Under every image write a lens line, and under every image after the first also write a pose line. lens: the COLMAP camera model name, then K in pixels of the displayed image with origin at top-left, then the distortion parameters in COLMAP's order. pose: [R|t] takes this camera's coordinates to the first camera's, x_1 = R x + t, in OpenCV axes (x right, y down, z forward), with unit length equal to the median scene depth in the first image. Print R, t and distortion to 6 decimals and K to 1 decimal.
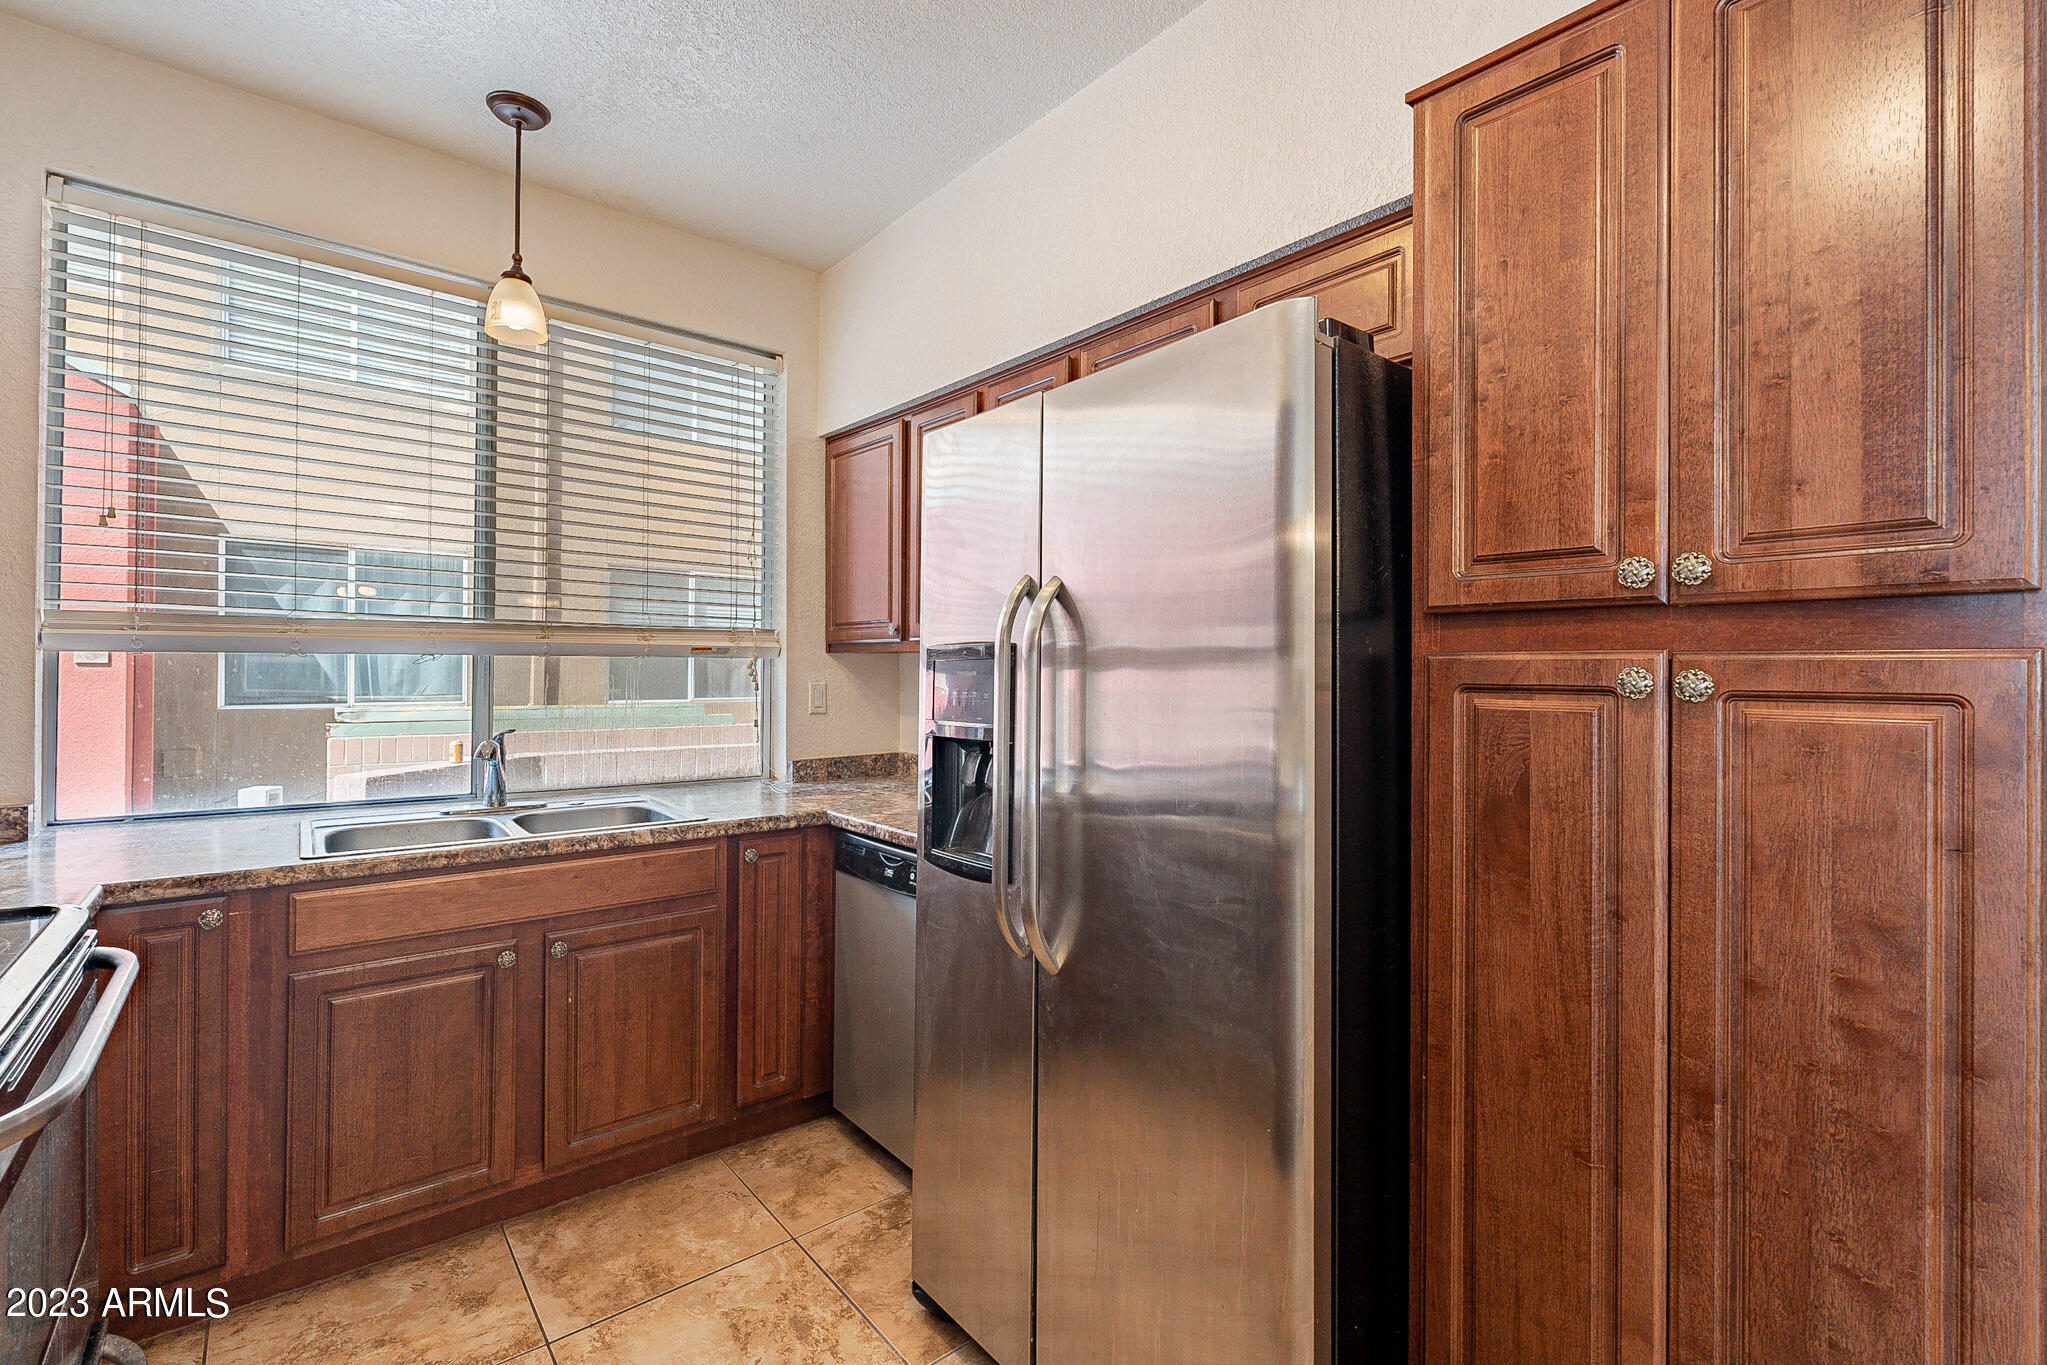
lens RADIAL K [[898.9, 0, 1016.8], [0, 898.9, 664.6], [0, 0, 1]] dist [-0.004547, 0.000442]
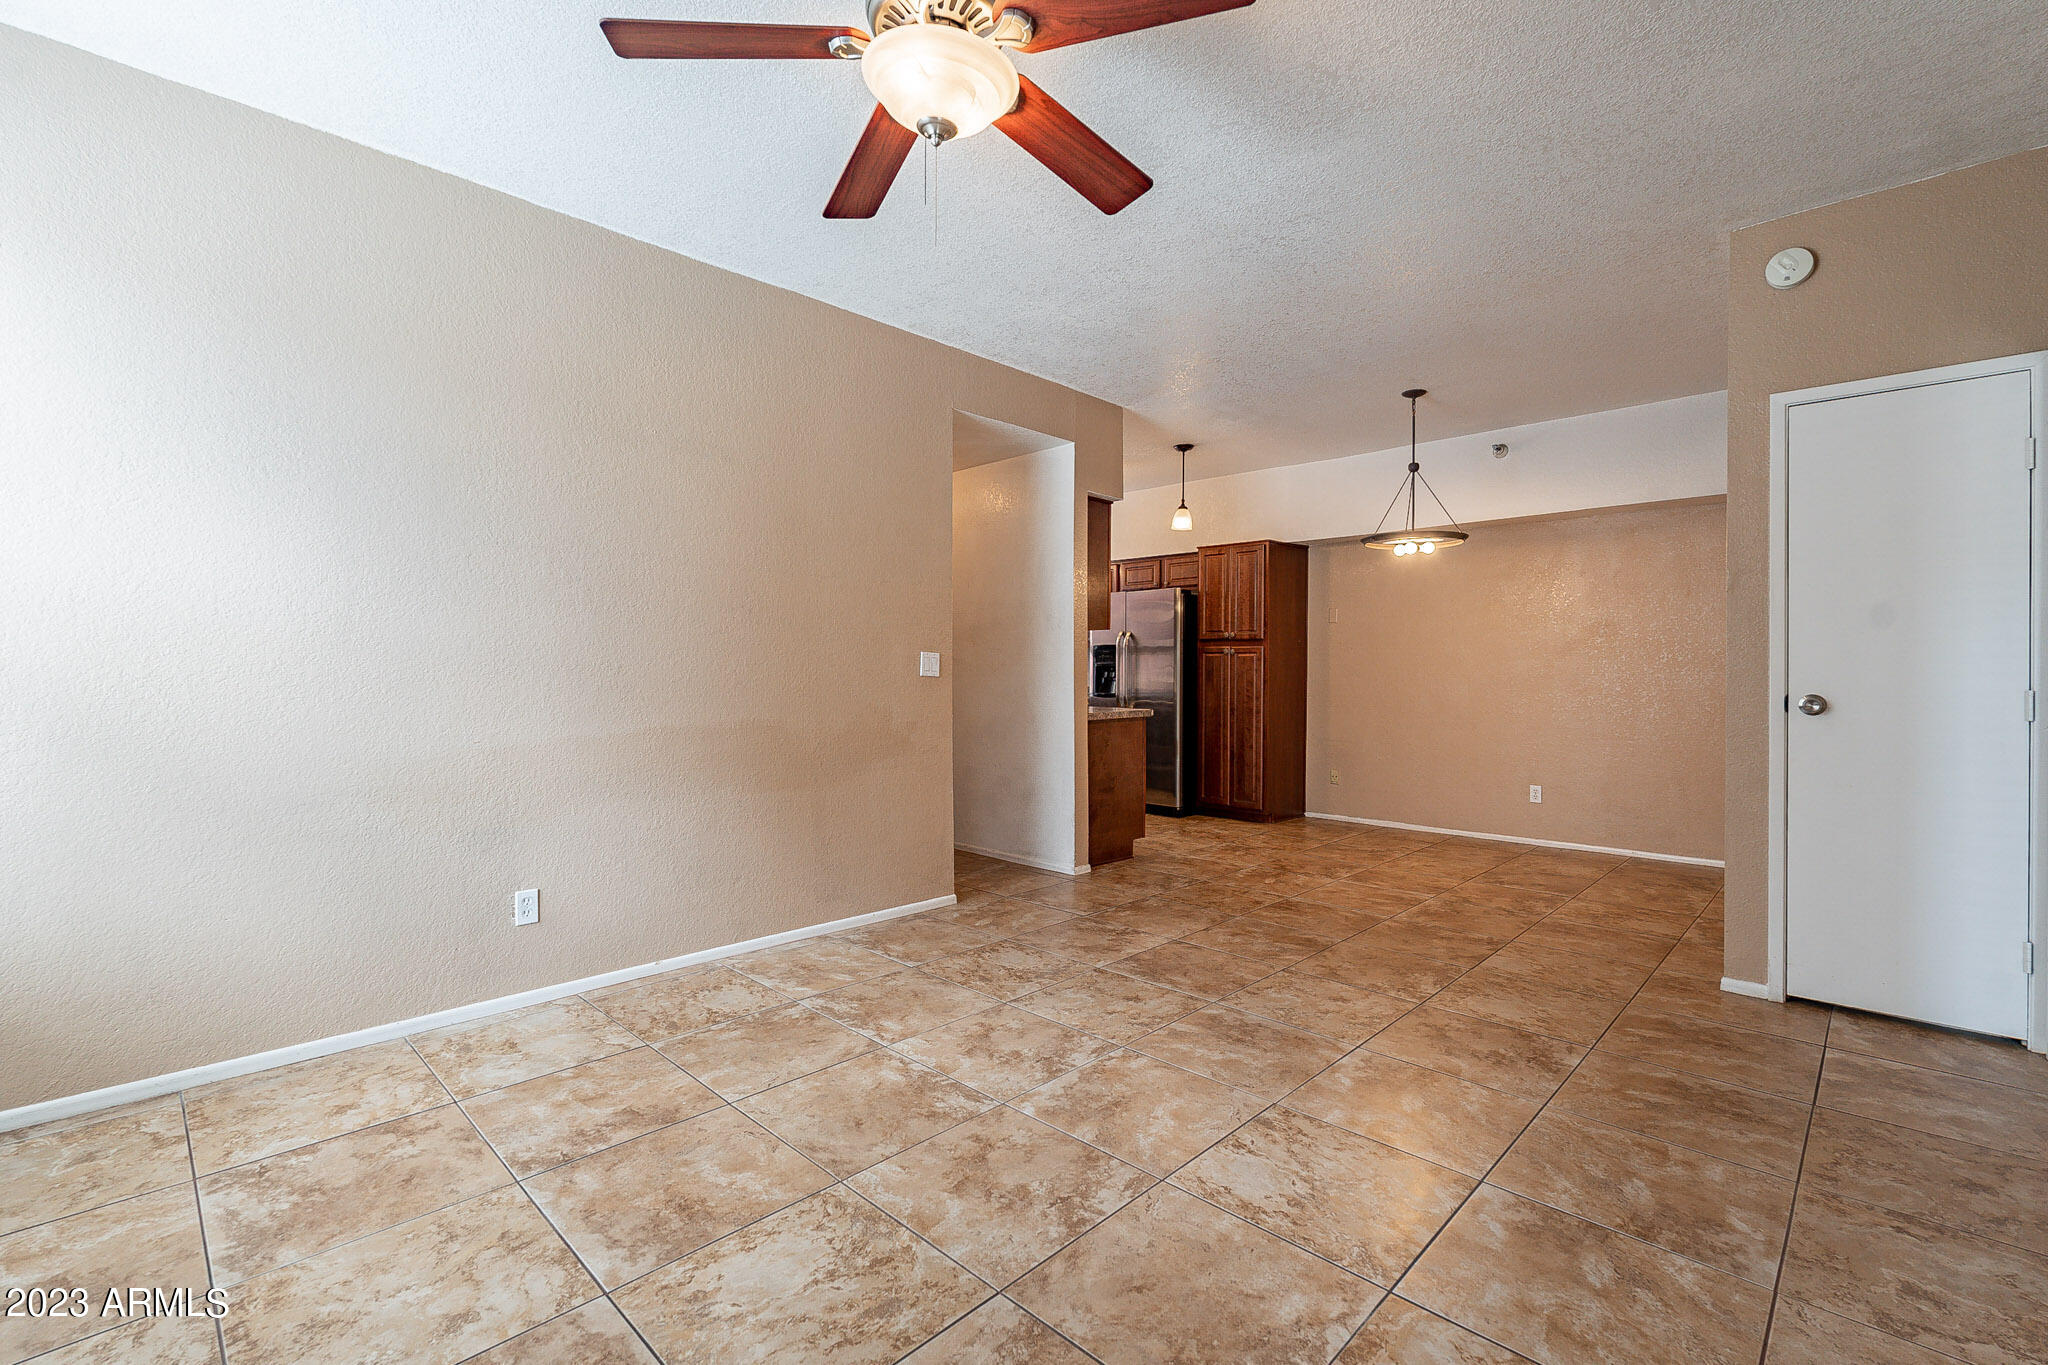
lens RADIAL K [[899.3, 0, 1011.8], [0, 899.3, 675.4], [0, 0, 1]] dist [-0.004547, 0.000442]
pose [[0.995395, -0.001759, 0.095837, -0.764768], [0.000519, 0.999916, 0.012966, 0.055972], [-0.095852, -0.012857, 0.995313, -2.735625]]
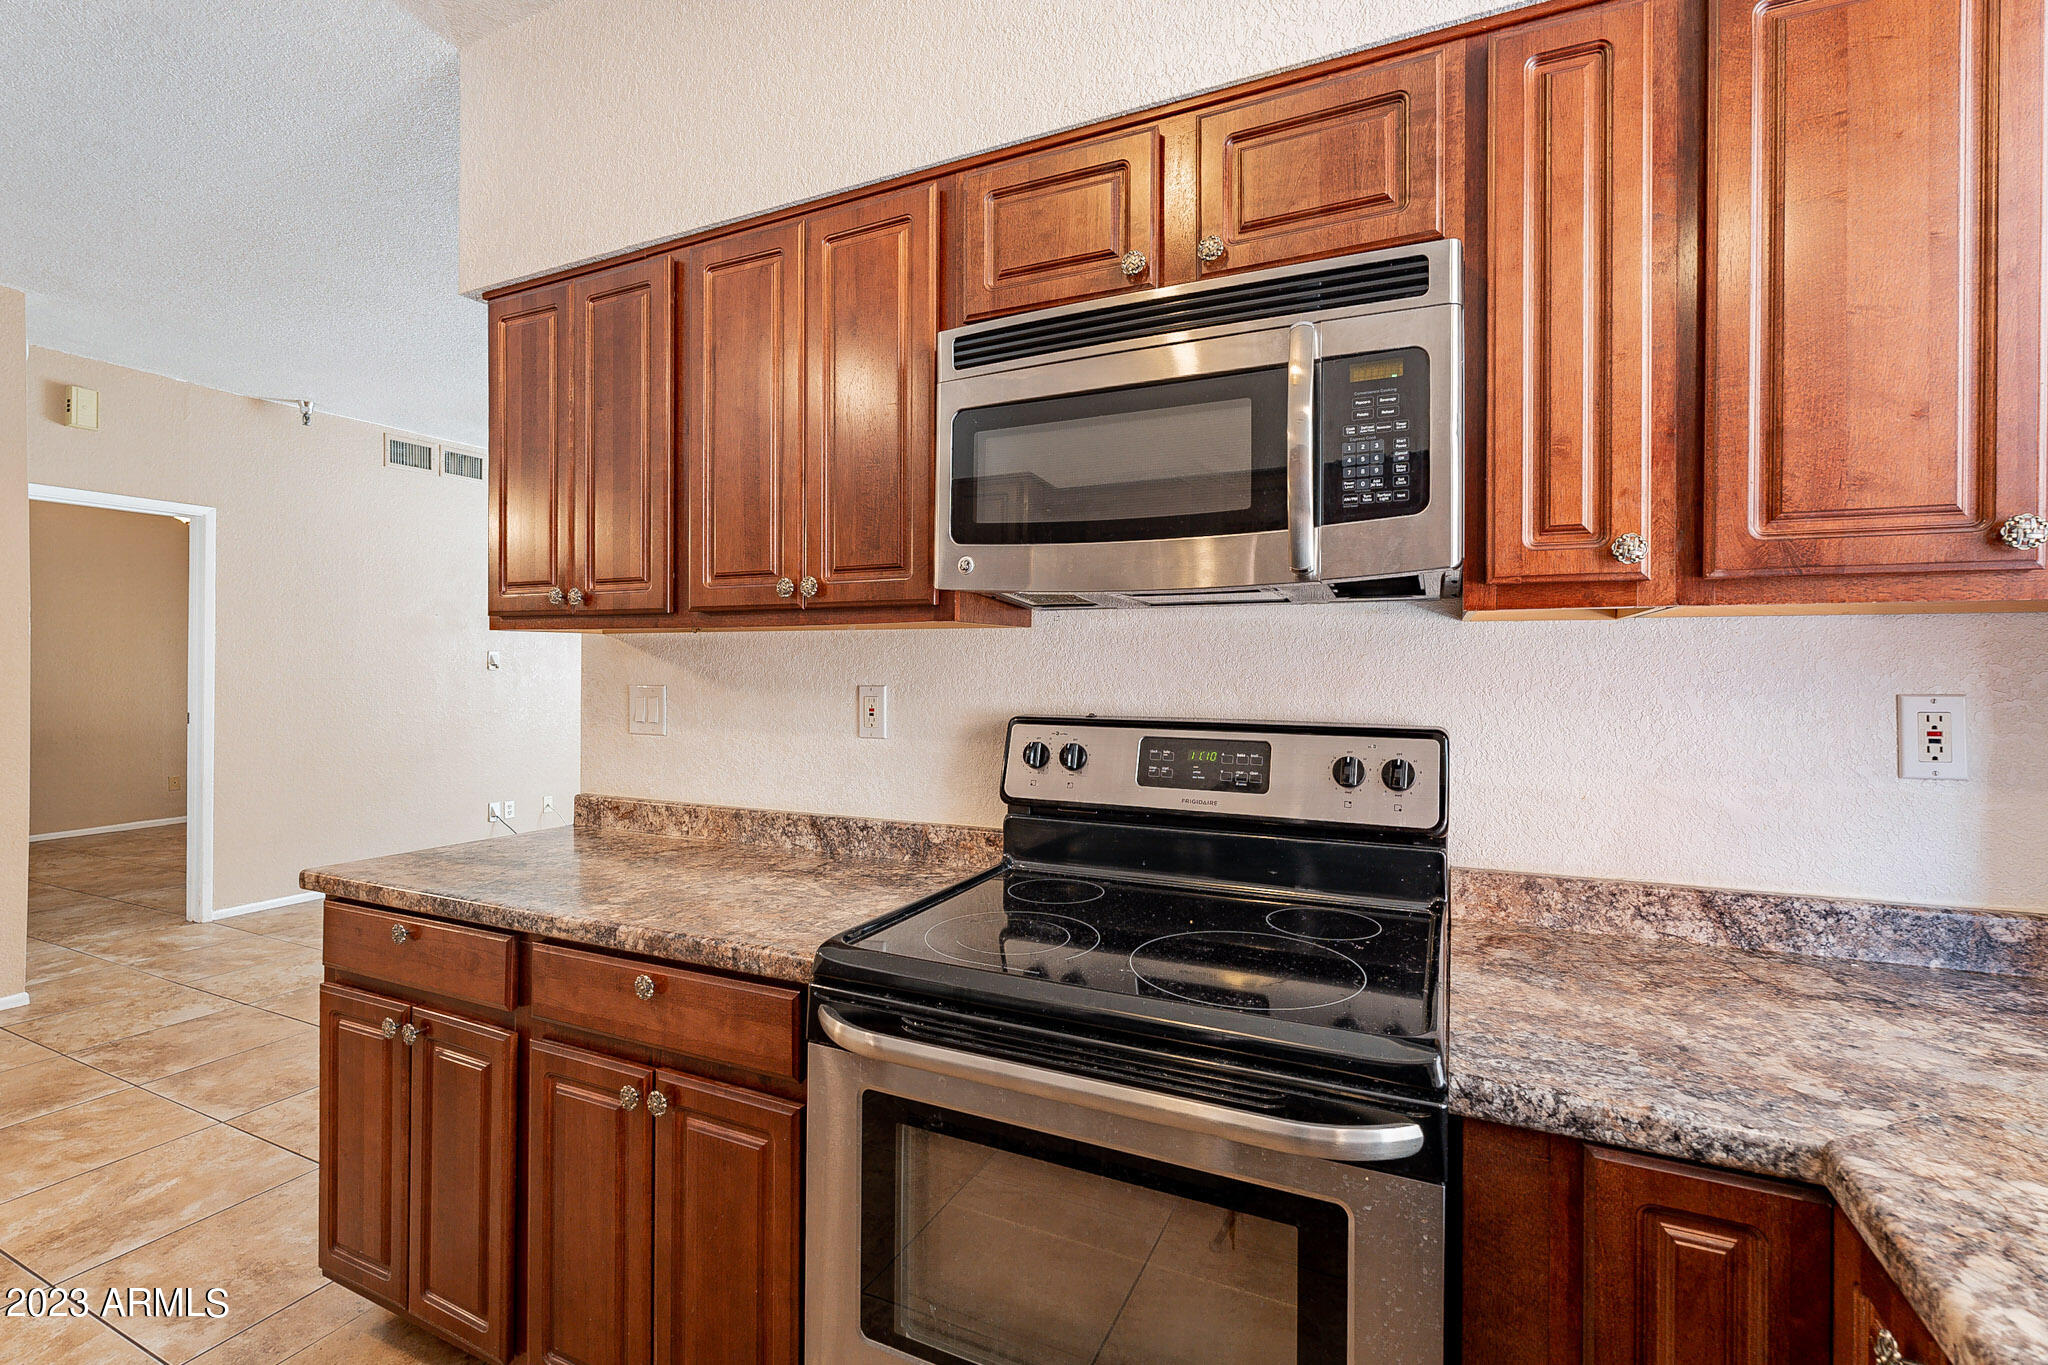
lens RADIAL K [[899.3, 0, 1016.6], [0, 899.3, 668.2], [0, 0, 1]] dist [-0.004547, 0.000442]
pose [[-0.907526, -0.005781, -0.419957, -0.345952], [-0.003561, 0.999975, -0.006069, 0.004432], [0.419981, -0.004012, -0.907524, 0.966951]]
